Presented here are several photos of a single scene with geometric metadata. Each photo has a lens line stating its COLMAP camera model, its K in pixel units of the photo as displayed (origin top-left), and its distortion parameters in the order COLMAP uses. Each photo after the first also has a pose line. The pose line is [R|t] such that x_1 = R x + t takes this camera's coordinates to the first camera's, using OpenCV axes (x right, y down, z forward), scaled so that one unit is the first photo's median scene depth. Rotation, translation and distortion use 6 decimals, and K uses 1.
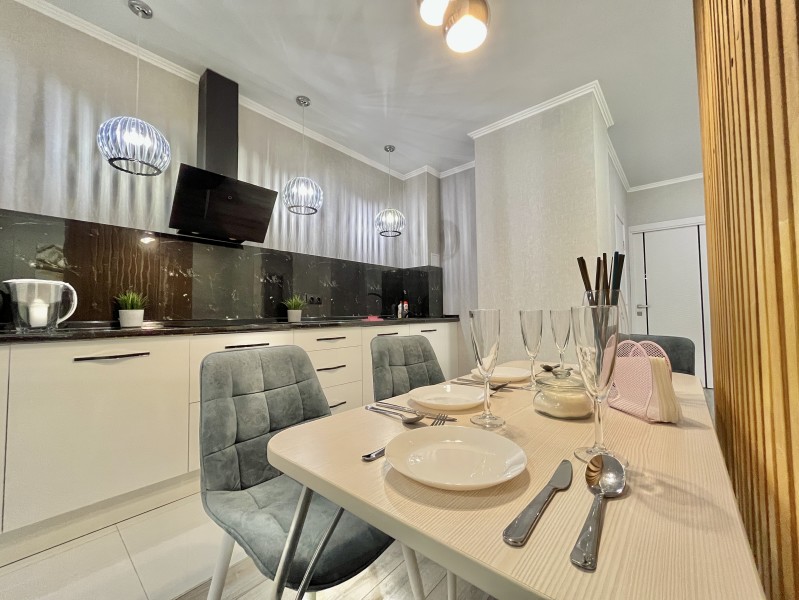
lens RADIAL K [[323.3, 0, 392.9], [0, 323.3, 299.6], [0, 0, 1]] dist [-0.002268, 0.000084]
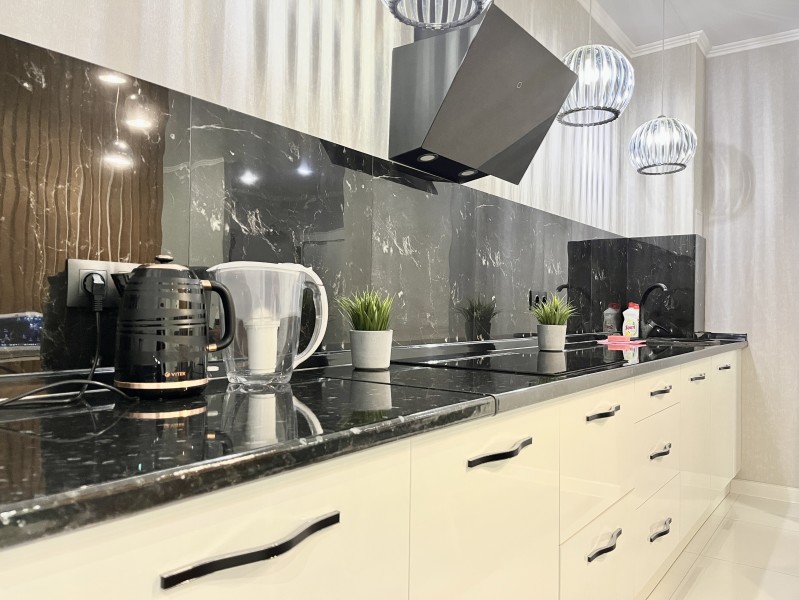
lens RADIAL K [[606.5, 0, 404.3], [0, 606.5, 304.4], [0, 0, 1]] dist [0.055129, -0.078643]
pose [[0.997641, 0.024321, 0.064201, -0.446219], [-0.026486, 0.999101, 0.033088, -0.018191], [-0.063338, -0.034710, 0.997388, 0.092328]]
